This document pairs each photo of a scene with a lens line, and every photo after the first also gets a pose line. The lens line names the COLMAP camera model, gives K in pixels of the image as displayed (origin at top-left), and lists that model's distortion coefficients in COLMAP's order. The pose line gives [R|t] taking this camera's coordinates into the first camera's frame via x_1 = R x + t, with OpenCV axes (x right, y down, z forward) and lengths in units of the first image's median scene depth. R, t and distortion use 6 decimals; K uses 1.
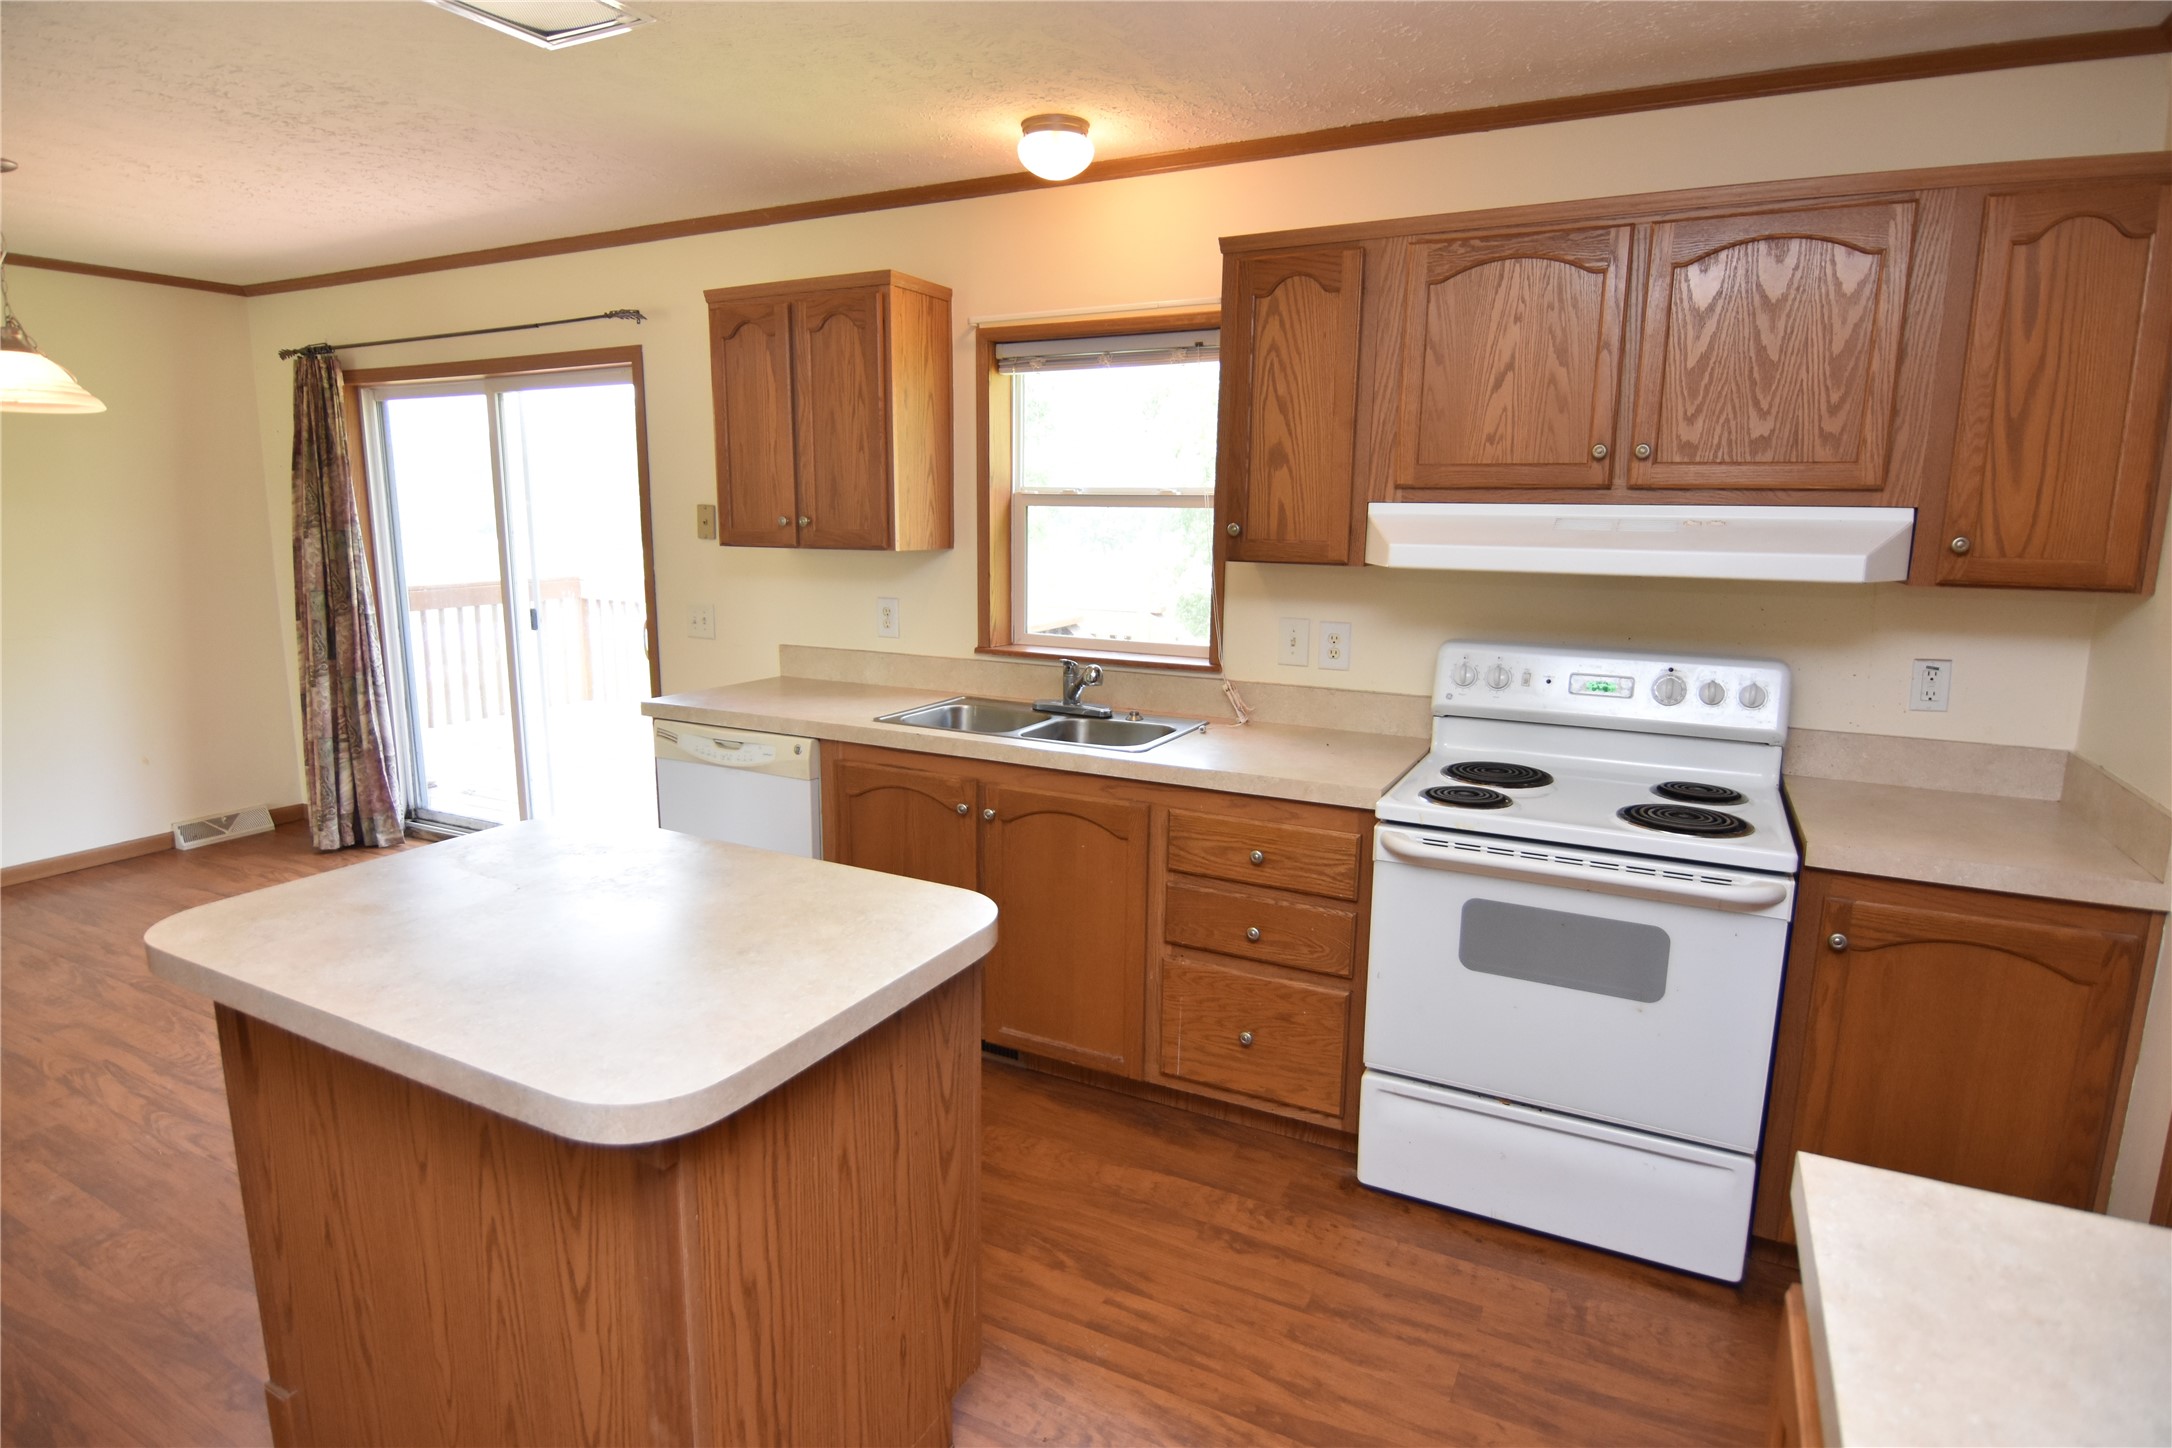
lens RADIAL K [[1154.7, 0, 1073.9], [0, 1154.7, 716.3], [0, 0, 1]] dist [0.002460, -0.018081]
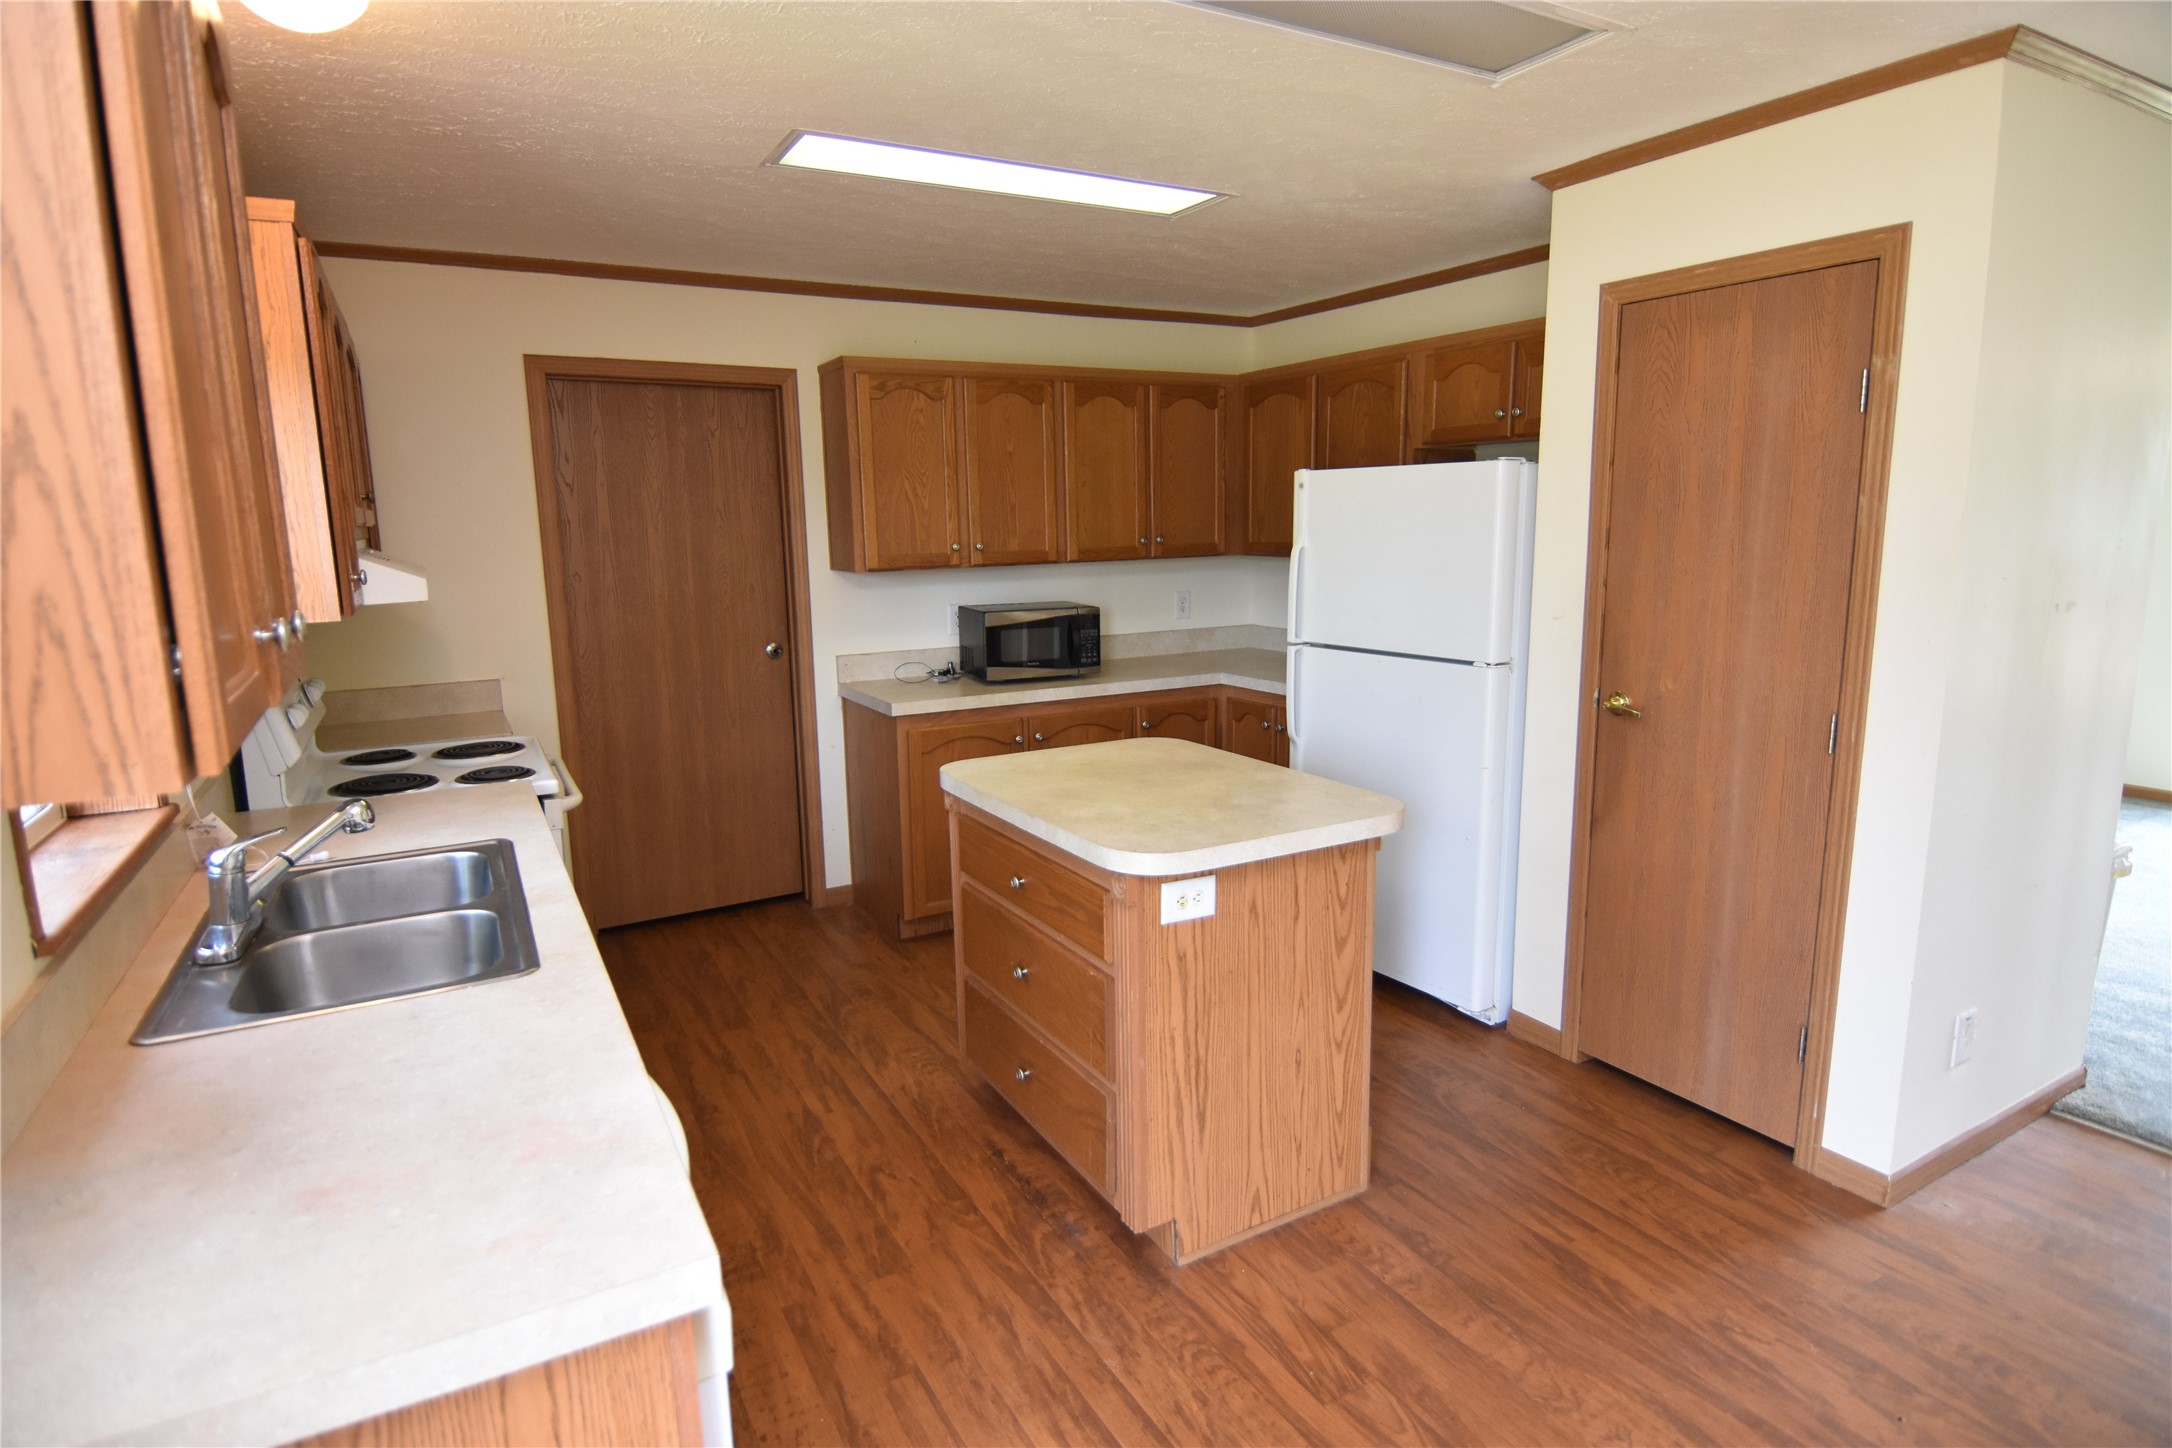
lens RADIAL K [[1154.7, 0, 1083.6], [0, 1154.7, 717.4], [0, 0, 1]] dist [0.002460, -0.018081]
pose [[-0.837743, -0.087657, 0.538983, -0.623671], [0.109870, 0.939789, 0.323613, -0.234485], [-0.534897, 0.330323, -0.777671, 1.179143]]
